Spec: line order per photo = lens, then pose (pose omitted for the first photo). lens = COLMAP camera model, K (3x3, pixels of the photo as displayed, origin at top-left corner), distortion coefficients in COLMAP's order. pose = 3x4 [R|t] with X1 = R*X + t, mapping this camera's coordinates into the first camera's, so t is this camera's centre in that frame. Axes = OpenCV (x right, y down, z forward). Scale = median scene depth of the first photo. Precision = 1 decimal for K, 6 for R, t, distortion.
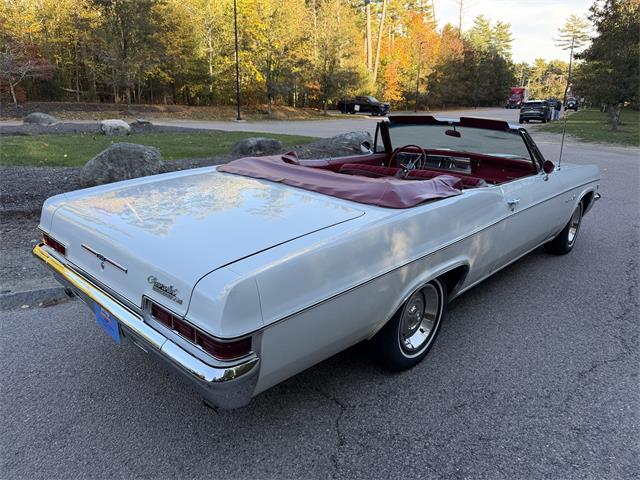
lens RADIAL K [[456.3, 0, 323.9], [0, 456.3, 240.0], [0, 0, 1]] dist [0.026484, -0.032543]
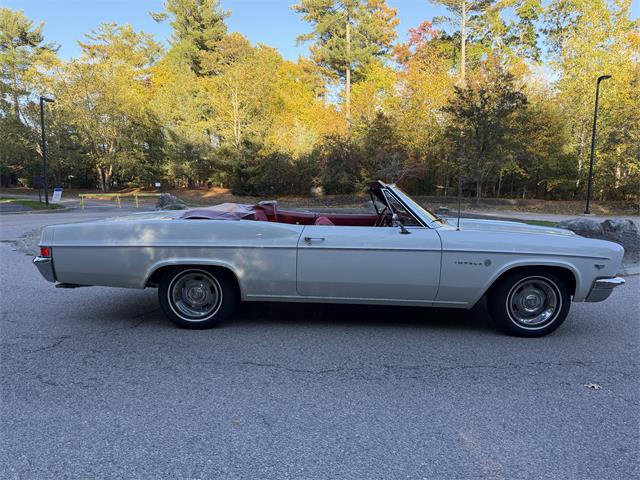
lens RADIAL K [[456.3, 0, 321.8], [0, 456.3, 244.5], [0, 0, 1]] dist [0.026484, -0.032543]
pose [[0.659034, 0.077794, -0.748079, 1.165634], [-0.223856, 0.969848, -0.096354, 0.039726], [0.718027, 0.230963, 0.656577, 0.181584]]
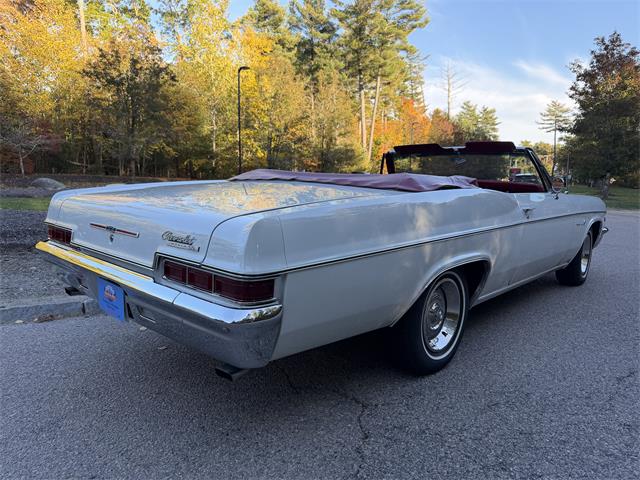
lens RADIAL K [[456.3, 0, 322.3], [0, 456.3, 238.6], [0, 0, 1]] dist [0.026484, -0.032543]
pose [[0.999991, -0.000910, 0.004254, -0.028381], [0.001612, 0.985760, -0.168153, 0.122561], [-0.004040, 0.168158, 0.985752, 0.034910]]
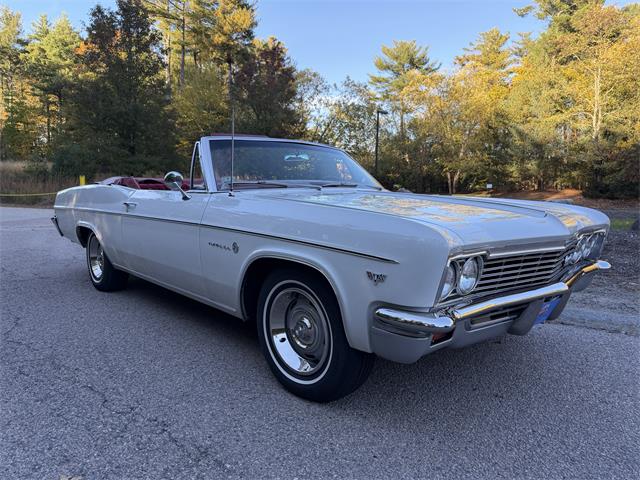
lens RADIAL K [[456.3, 0, 317.4], [0, 456.3, 245.1], [0, 0, 1]] dist [0.026484, -0.032543]
pose [[-0.094564, 0.093966, -0.991074, 1.256535], [-0.307853, 0.943979, 0.118875, -0.235133], [0.946723, 0.316346, -0.060338, 1.364450]]
